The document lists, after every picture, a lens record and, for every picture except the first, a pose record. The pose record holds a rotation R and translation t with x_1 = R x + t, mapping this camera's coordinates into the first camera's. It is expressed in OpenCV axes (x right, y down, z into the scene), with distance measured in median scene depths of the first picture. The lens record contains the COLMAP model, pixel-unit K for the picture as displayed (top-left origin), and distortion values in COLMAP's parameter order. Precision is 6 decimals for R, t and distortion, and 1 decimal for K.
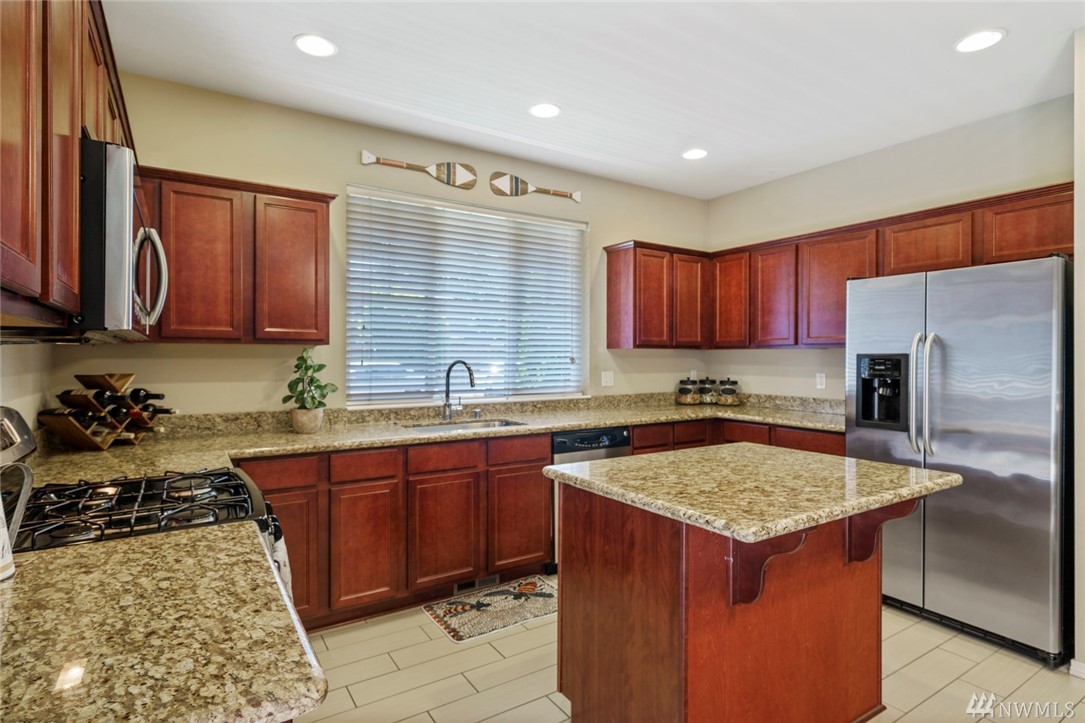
lens RADIAL K [[555.6, 0, 542.5], [0, 555.6, 361.5], [0, 0, 1]] dist [0.000402, 0.000691]
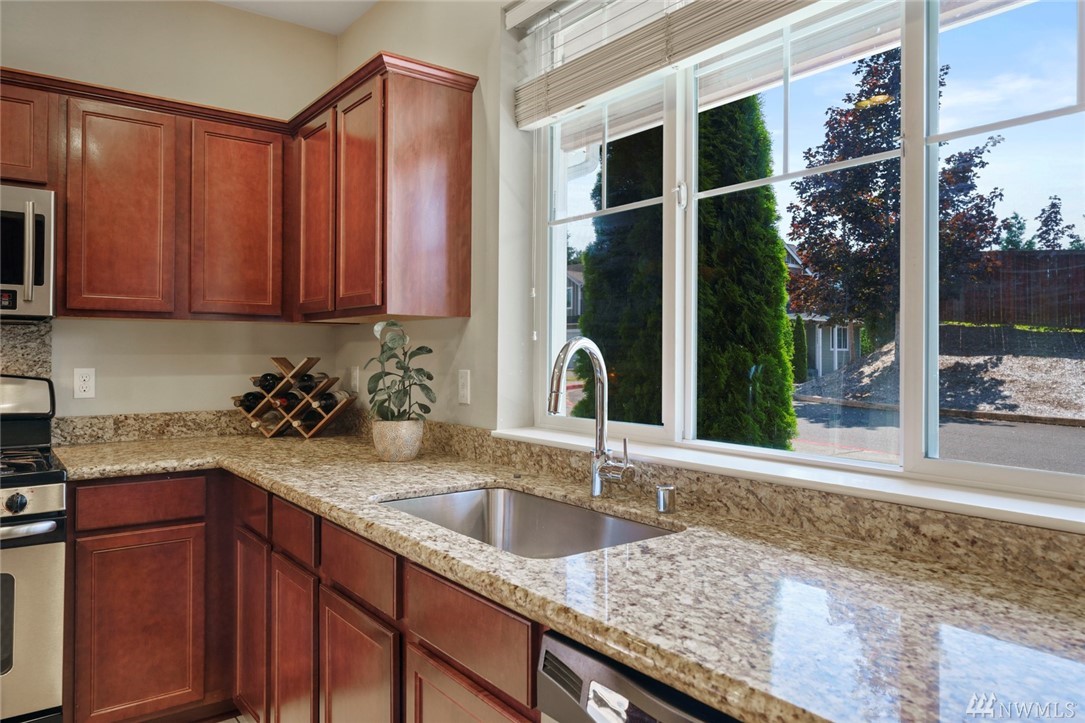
lens RADIAL K [[740.1, 0, 542.4], [0, 740.1, 347.7], [0, 0, 1]] dist [-0.001206, 0.003580]
pose [[0.076950, -0.004618, -0.997024, 0.319755], [-0.007082, 0.999962, -0.005178, 0.006220], [0.997010, 0.007460, 0.076914, 0.881402]]
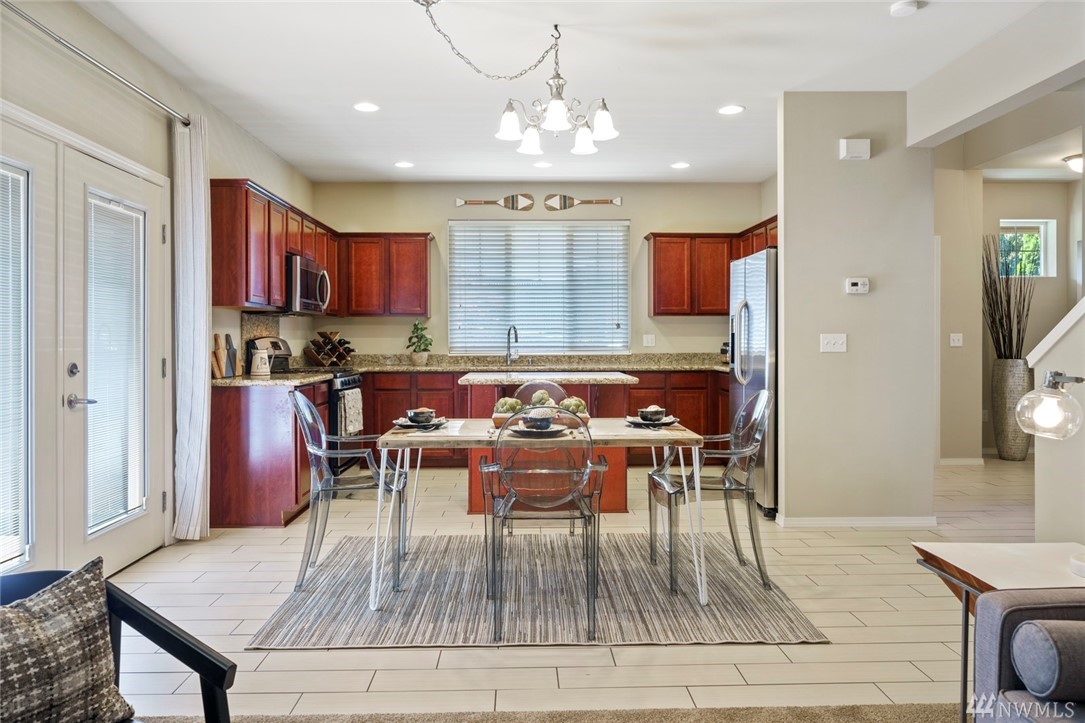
lens RADIAL K [[740.1, 0, 542.4], [0, 740.1, 347.7], [0, 0, 1]] dist [-0.001206, 0.003580]
pose [[0.859987, 0.002078, -0.510311, 0.914113], [0.000498, 0.999988, 0.004912, 0.046678], [0.510315, -0.004478, 0.859976, -0.682929]]
